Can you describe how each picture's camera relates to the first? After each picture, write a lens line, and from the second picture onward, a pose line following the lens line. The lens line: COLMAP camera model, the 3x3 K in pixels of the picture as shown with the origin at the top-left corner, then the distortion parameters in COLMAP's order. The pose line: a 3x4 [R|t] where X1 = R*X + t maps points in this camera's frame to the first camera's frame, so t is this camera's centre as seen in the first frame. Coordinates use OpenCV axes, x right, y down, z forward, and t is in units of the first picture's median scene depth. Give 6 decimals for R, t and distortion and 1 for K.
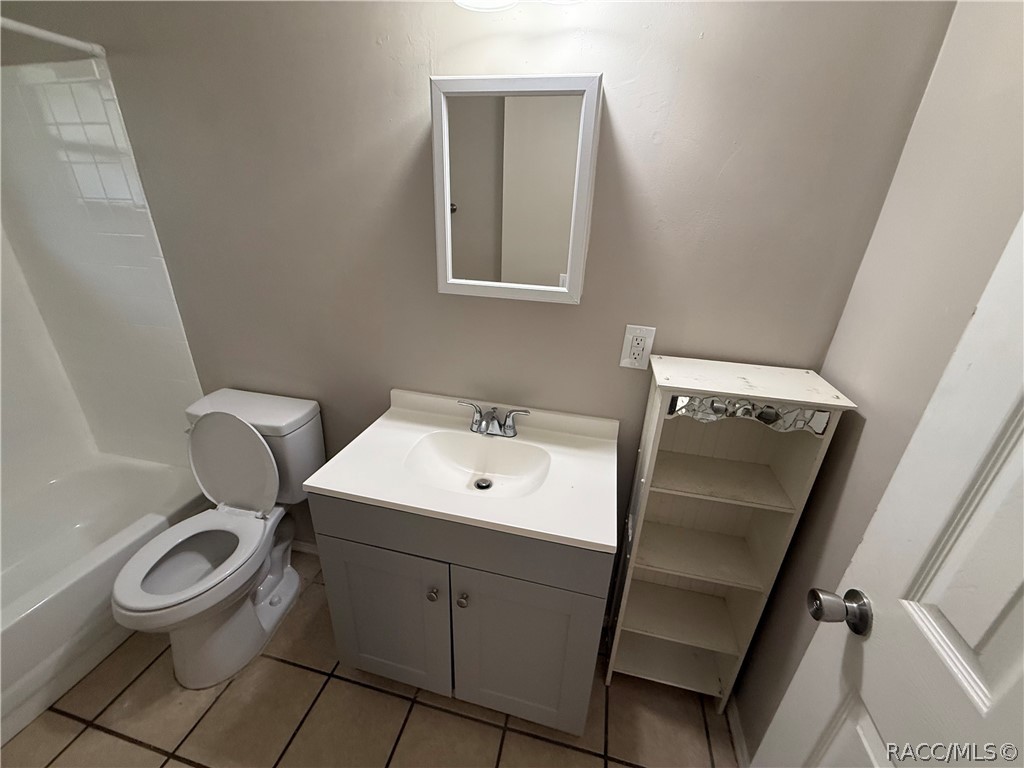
lens RADIAL K [[406.6, 0, 509.2], [0, 406.6, 383.2], [0, 0, 1]] dist [0.000588, -0.000333]
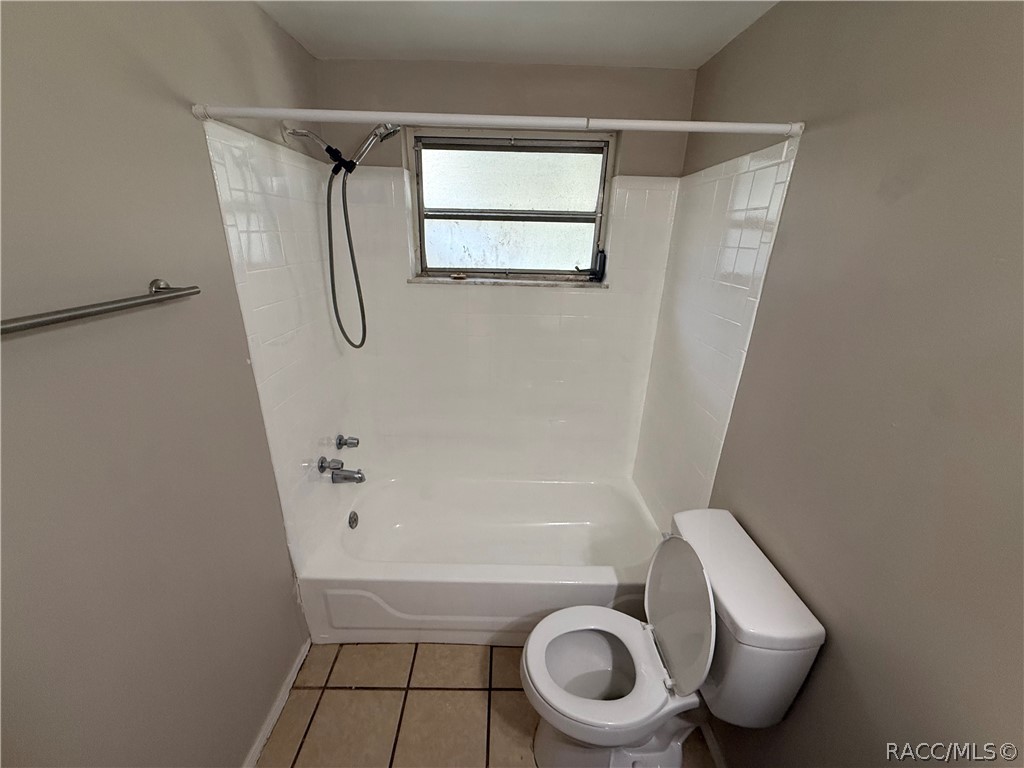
lens RADIAL K [[406.6, 0, 509.2], [0, 406.6, 383.2], [0, 0, 1]] dist [0.000588, -0.000333]
pose [[0.242609, 0.316611, -0.917005, -0.181554], [-0.408391, 0.890740, 0.199496, -0.243737], [0.879976, 0.326098, 0.345403, 0.318524]]
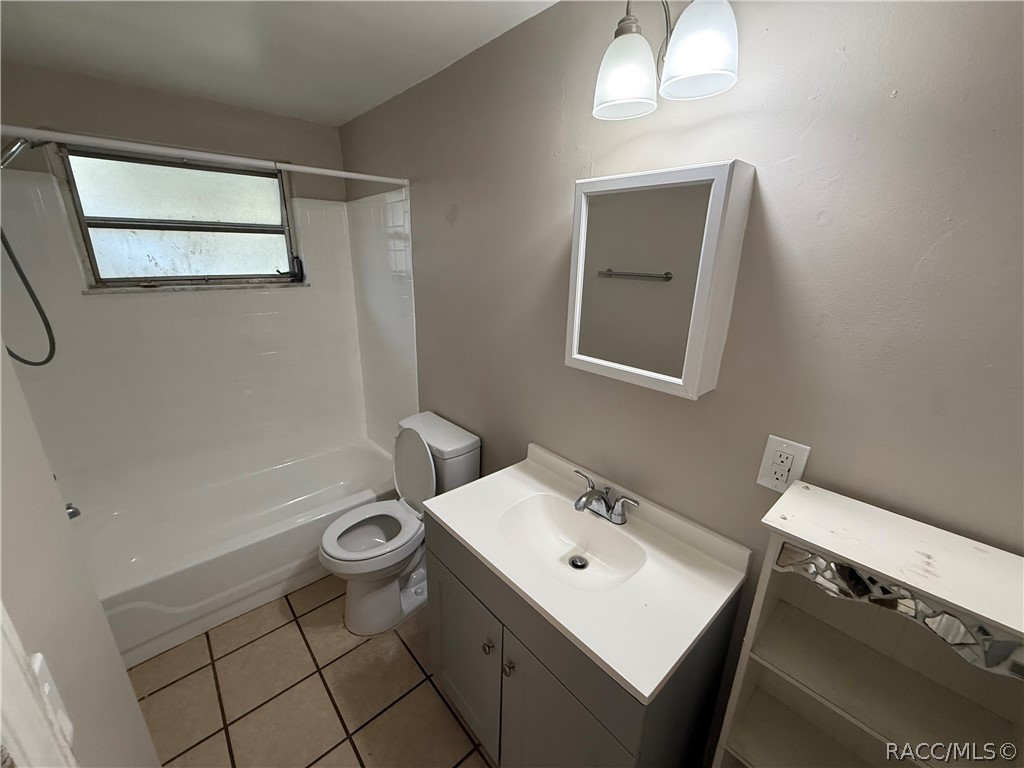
lens RADIAL K [[406.6, 0, 509.2], [0, 406.6, 383.2], [0, 0, 1]] dist [0.000588, -0.000333]
pose [[0.822593, 0.156805, -0.546582, 0.258131], [-0.221005, 0.973819, -0.053235, -0.076951], [0.523925, 0.164588, 0.835711, 0.038603]]
